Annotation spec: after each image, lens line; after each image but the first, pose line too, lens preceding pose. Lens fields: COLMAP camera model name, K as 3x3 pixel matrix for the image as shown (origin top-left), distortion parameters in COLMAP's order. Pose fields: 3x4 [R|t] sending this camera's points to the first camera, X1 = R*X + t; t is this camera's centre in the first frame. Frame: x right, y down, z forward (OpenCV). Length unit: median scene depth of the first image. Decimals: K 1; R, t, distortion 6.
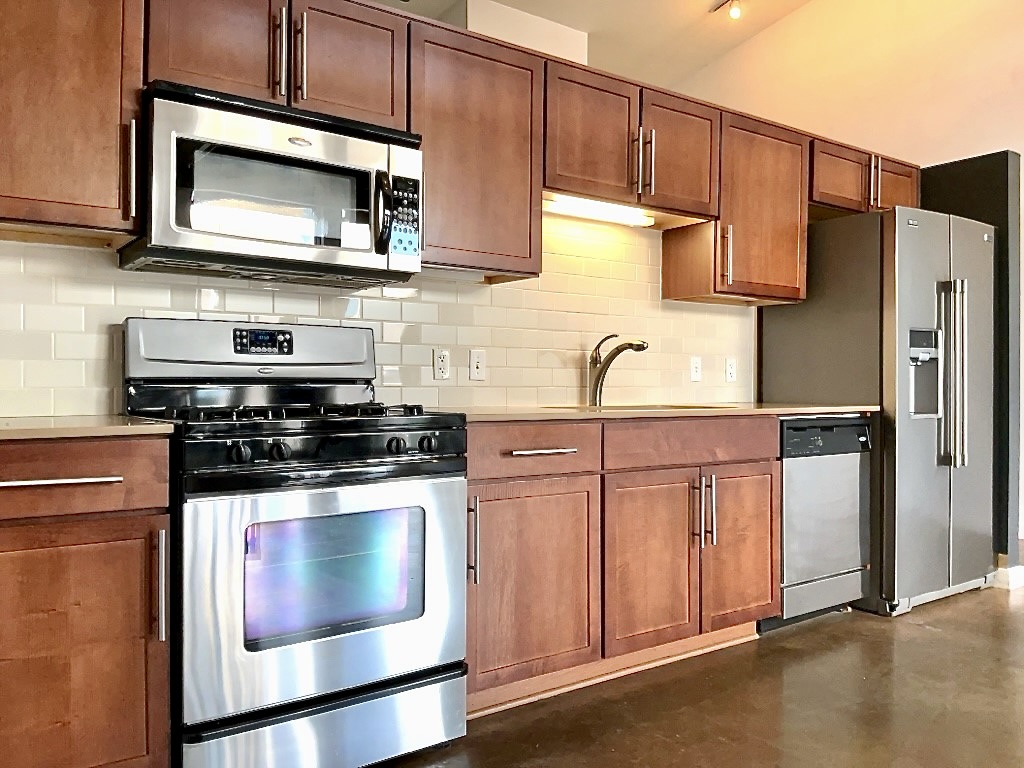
lens RADIAL K [[832.3, 0, 555.9], [0, 832.3, 384.0], [0, 0, 1]] dist [-0.003018, -0.004520]
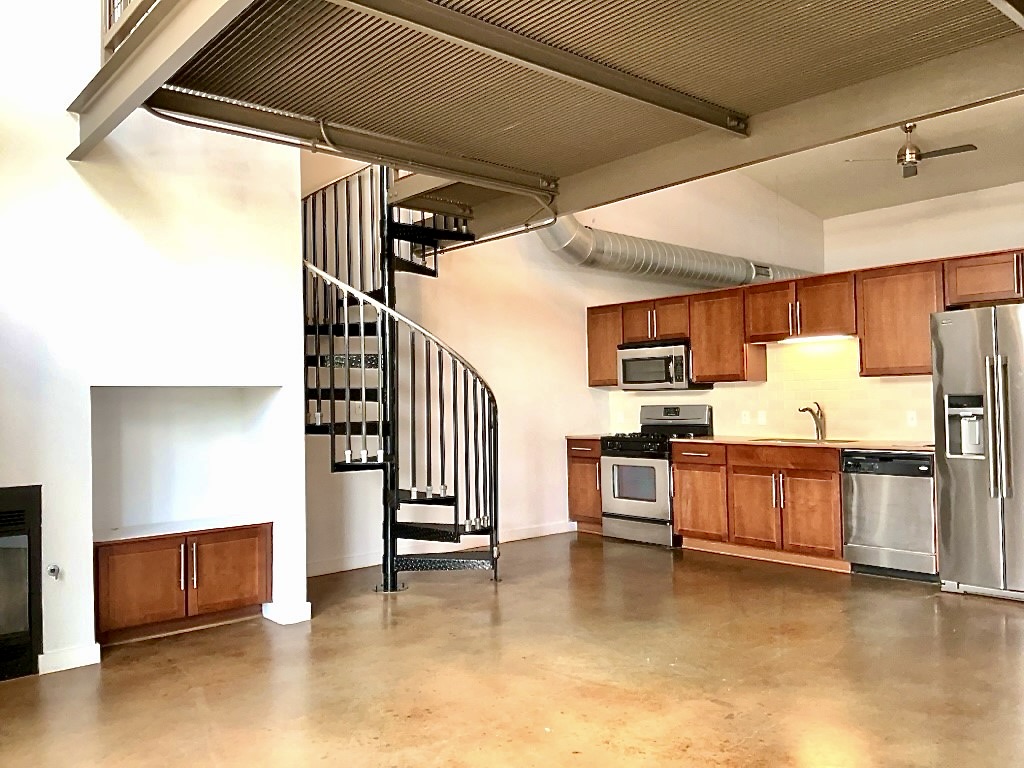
lens RADIAL K [[846.0, 0, 512.0], [0, 846.0, 384.0], [0, 0, 1]] dist [0.003248, -0.005492]
pose [[0.058838, -0.020501, -0.998057, 2.333928], [0.018400, 0.999642, -0.019449, -0.090176], [0.998098, -0.017220, 0.059194, 0.212562]]
